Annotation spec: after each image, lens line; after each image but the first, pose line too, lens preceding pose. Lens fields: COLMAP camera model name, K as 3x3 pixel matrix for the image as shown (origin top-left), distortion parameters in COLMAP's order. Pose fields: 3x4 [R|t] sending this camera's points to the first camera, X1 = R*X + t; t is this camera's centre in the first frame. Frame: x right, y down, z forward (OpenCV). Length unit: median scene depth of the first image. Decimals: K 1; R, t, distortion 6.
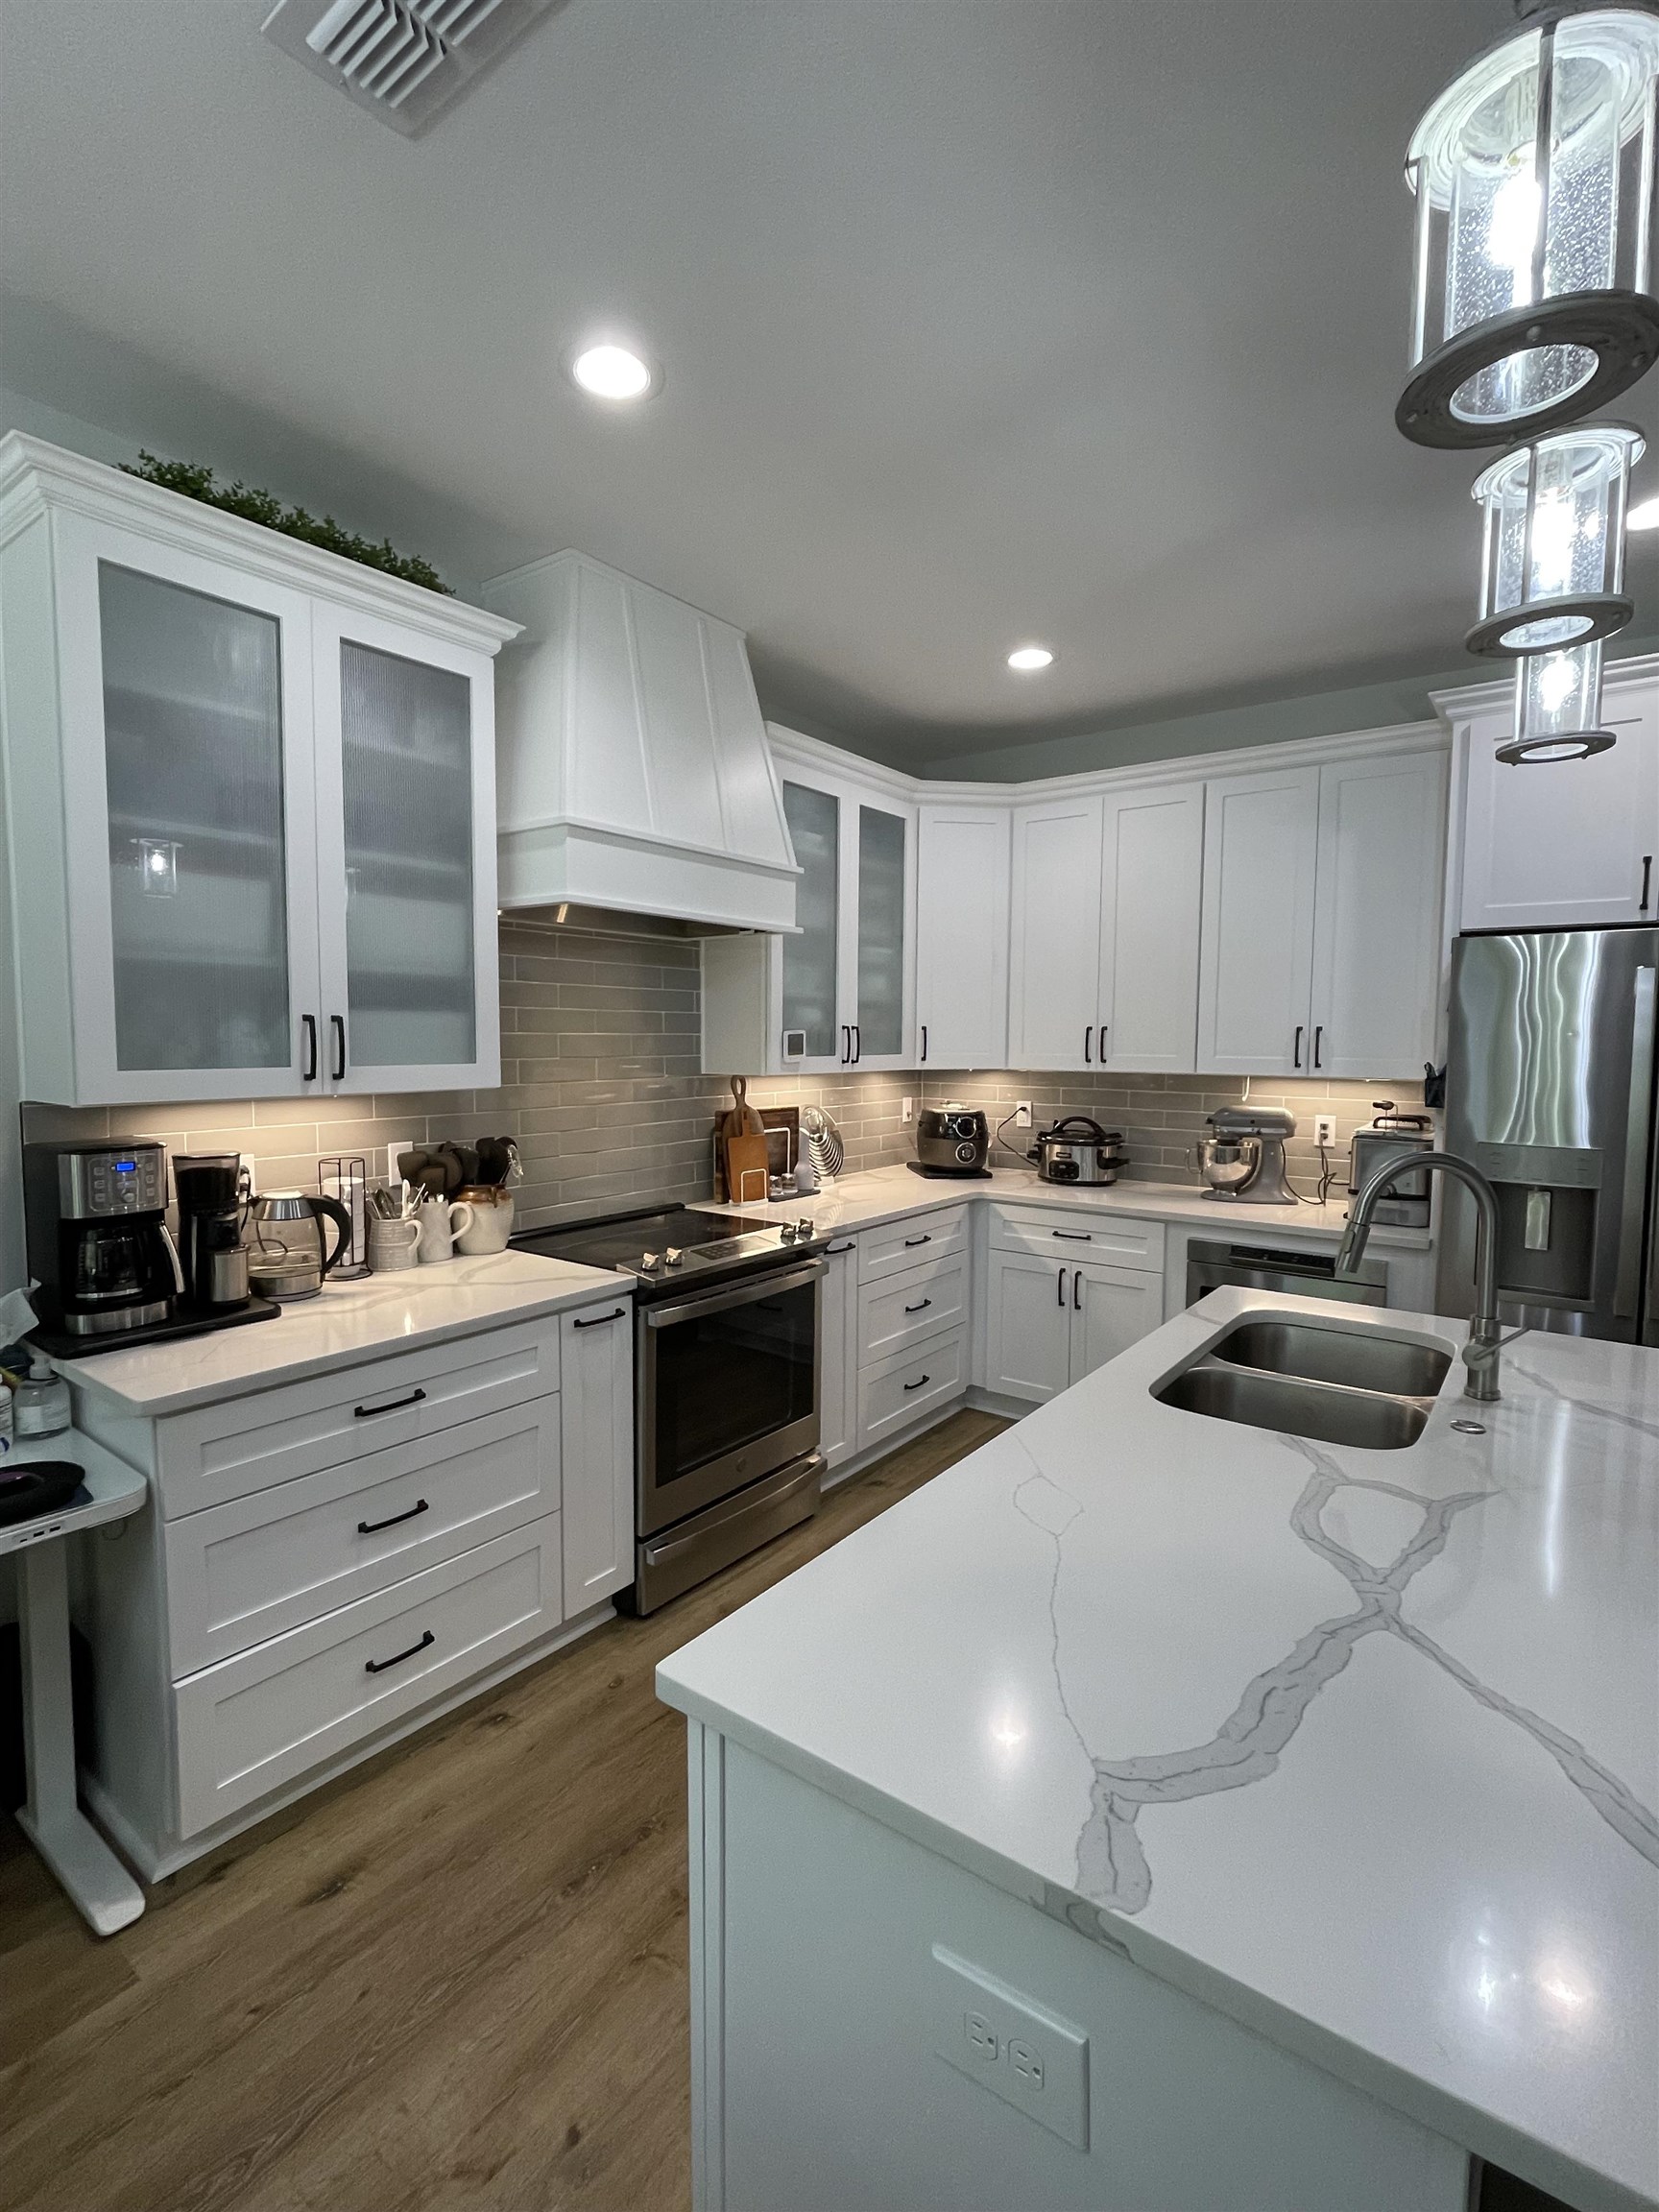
lens RADIAL K [[1020.4, 0, 815.6], [0, 1020.4, 1103.3], [0, 0, 1]] dist [-0.003923, 0.000024]
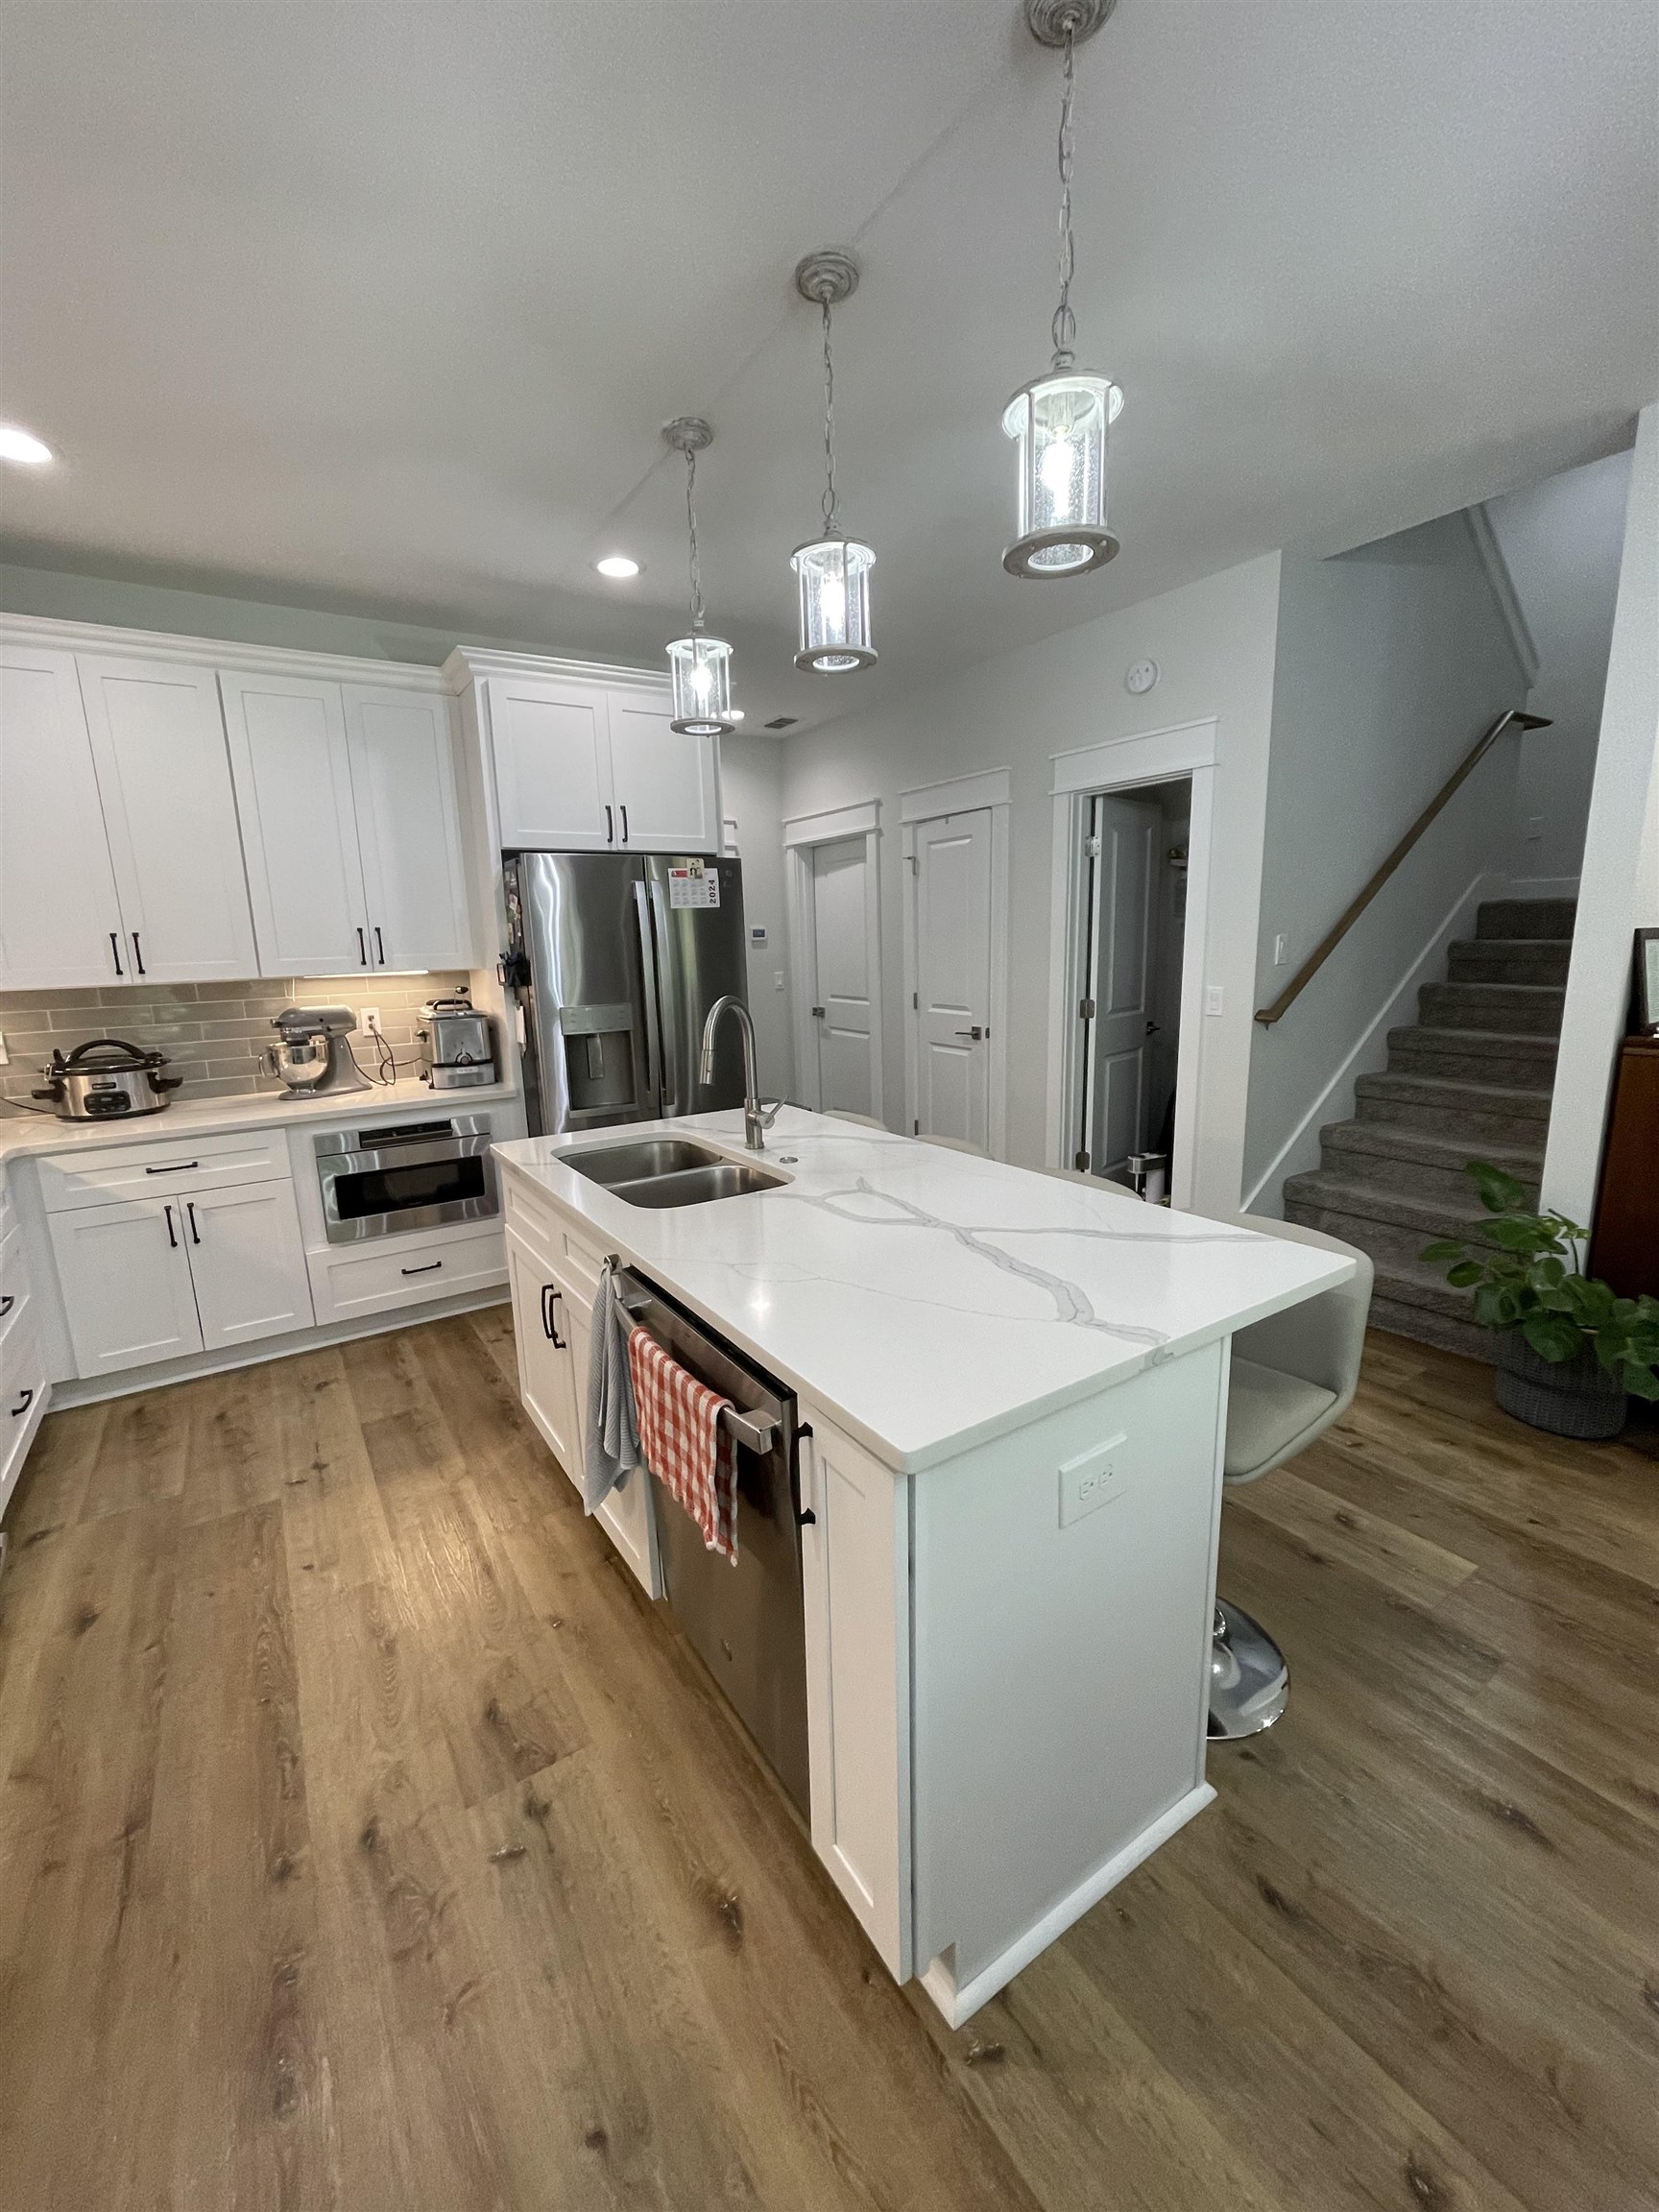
lens RADIAL K [[905.4, 0, 817.4], [0, 905.4, 1100.8], [0, 0, 1]] dist [-0.002850, 0.000517]
pose [[0.343673, -0.187228, 0.920236, -0.345654], [0.097374, 0.981747, 0.163377, -0.003313], [-0.934027, 0.033459, 0.355631, 0.230991]]
